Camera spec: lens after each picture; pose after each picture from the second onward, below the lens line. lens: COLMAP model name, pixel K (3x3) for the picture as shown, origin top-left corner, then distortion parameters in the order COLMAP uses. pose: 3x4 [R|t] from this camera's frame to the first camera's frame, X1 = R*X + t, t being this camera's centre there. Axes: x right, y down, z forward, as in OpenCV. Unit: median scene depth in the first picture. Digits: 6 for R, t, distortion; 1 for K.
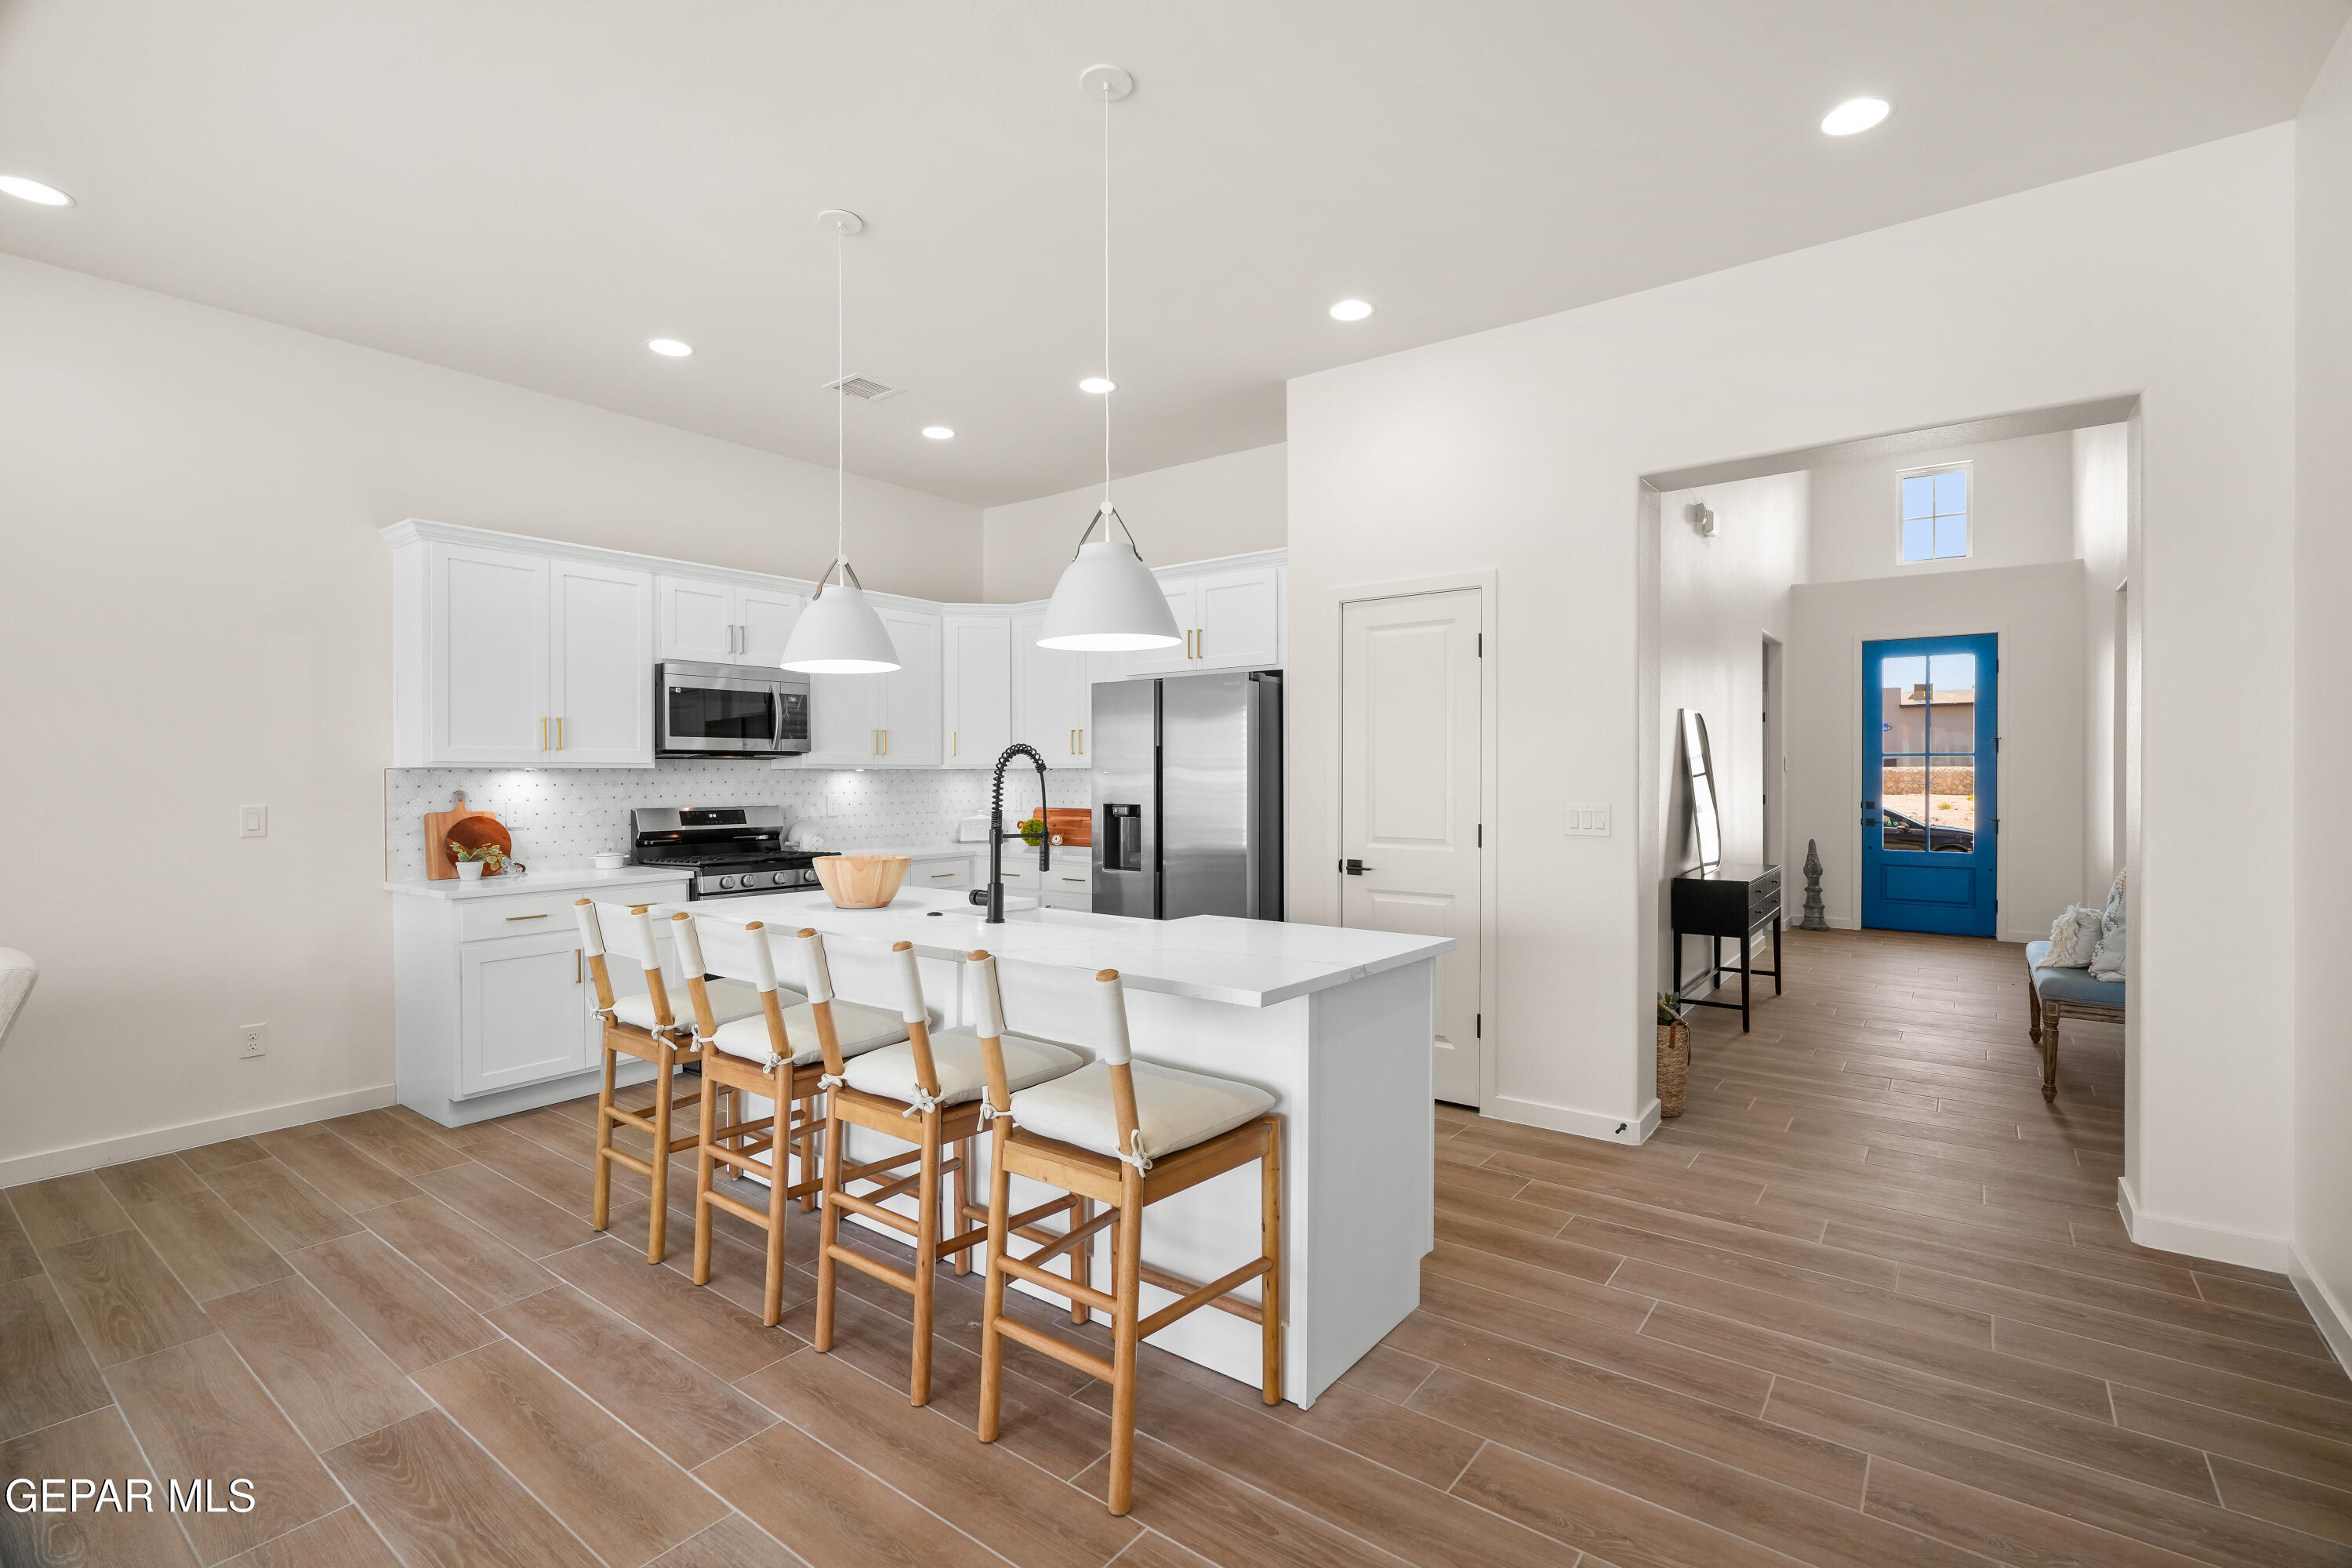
lens RADIAL K [[1057.1, 0, 1180.7], [0, 1057.1, 775.9], [0, 0, 1]] dist [-0.011164, 0.006509]
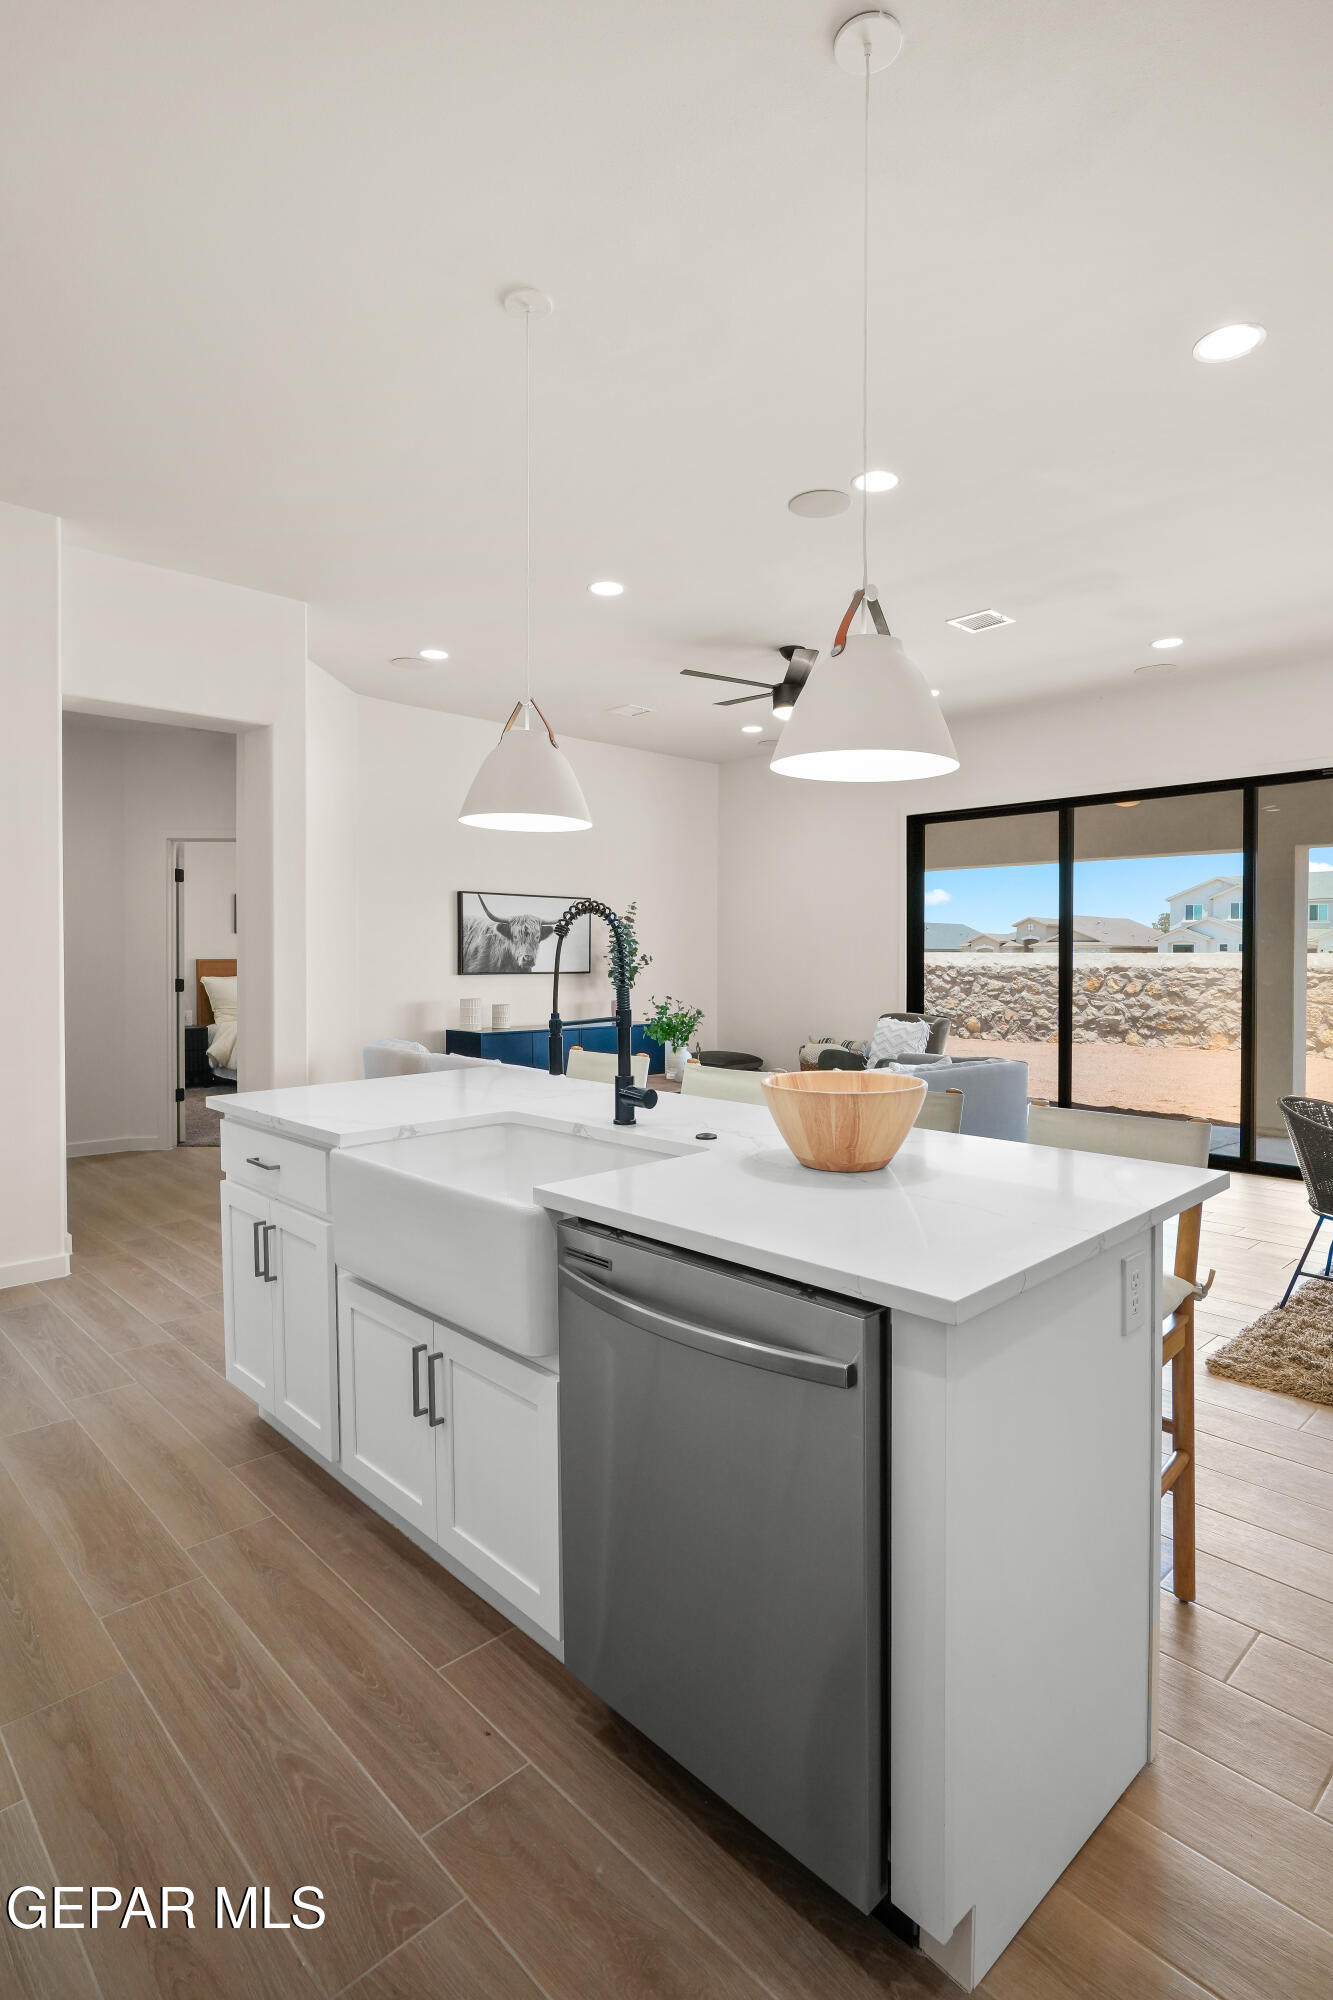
lens RADIAL K [[1022.5, 0, 662.0], [0, 1022.5, 967.1], [0, 0, 1]] dist [-0.003207, 0.000825]
pose [[-0.986707, -0.002397, 0.162494, -0.226256], [-0.000219, 0.999910, 0.013420, 0.005282], [-0.162512, 0.013206, -0.986618, 1.211018]]
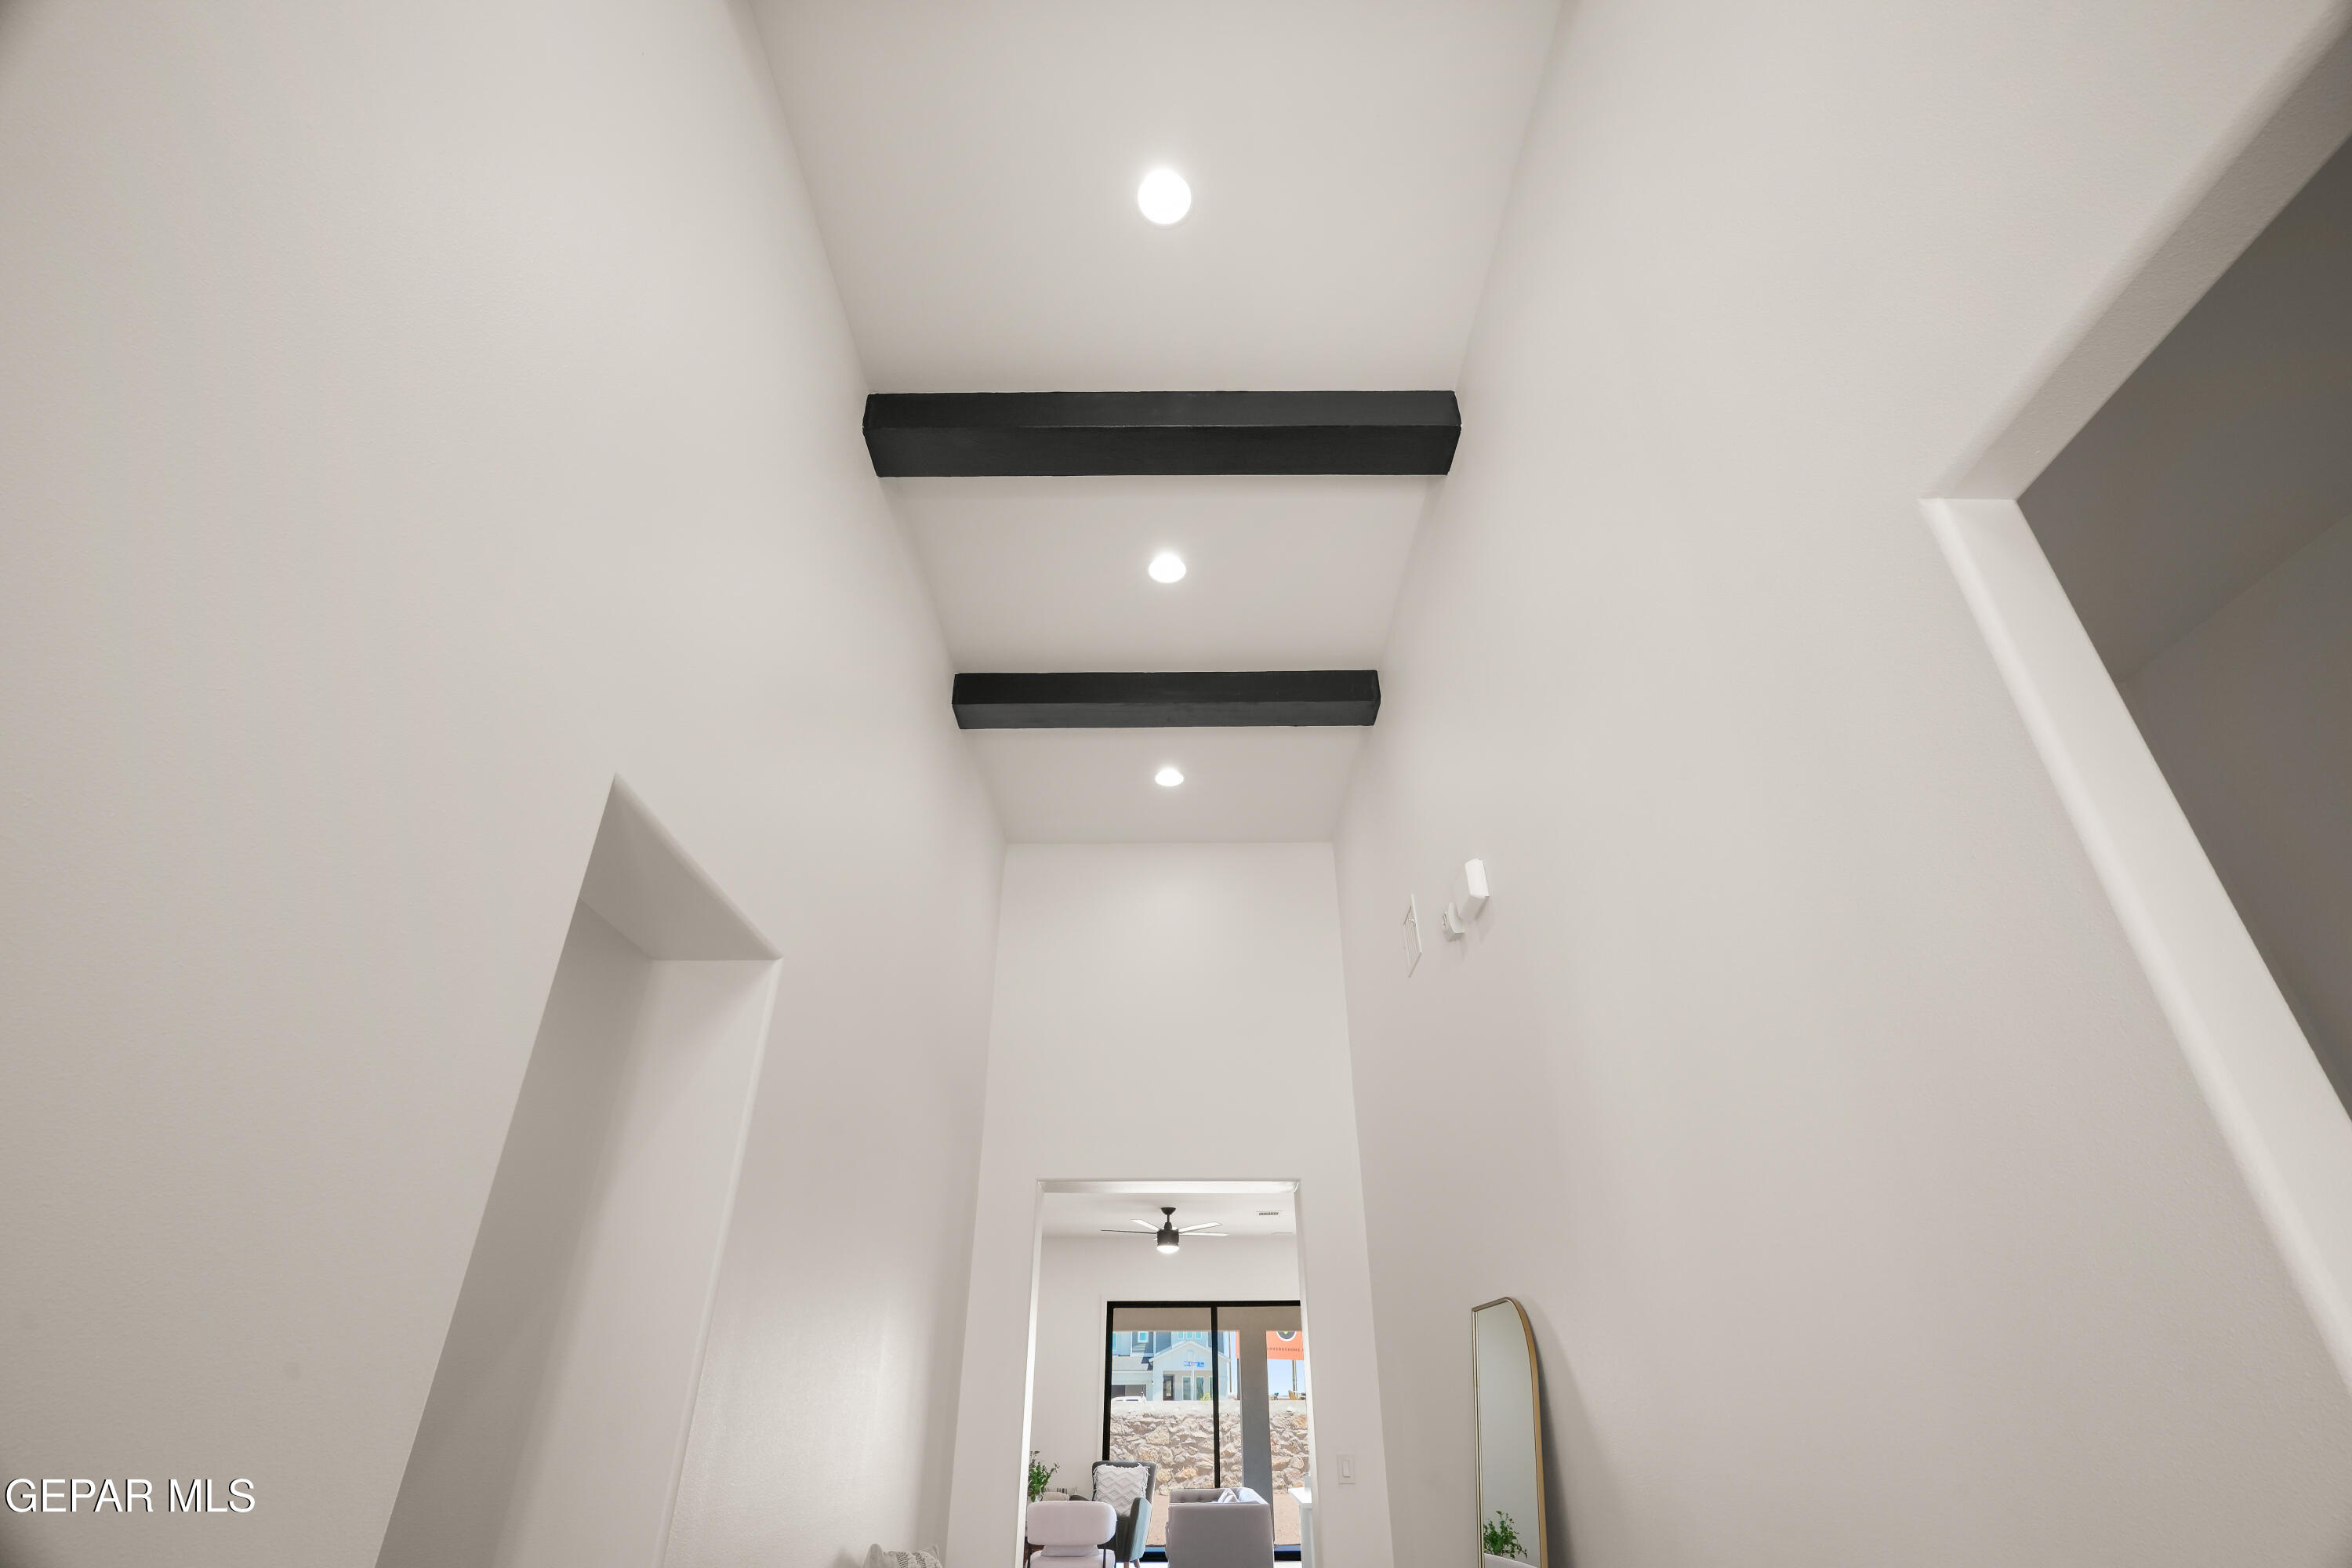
lens RADIAL K [[1057.1, 0, 1180.7], [0, 1057.1, 775.9], [0, 0, 1]] dist [-0.011164, 0.006509]
pose [[-0.797774, -0.299740, -0.523175, 1.331682], [0.005453, 0.864061, -0.503358, -0.037793], [0.602932, -0.404419, -0.687691, 1.900400]]
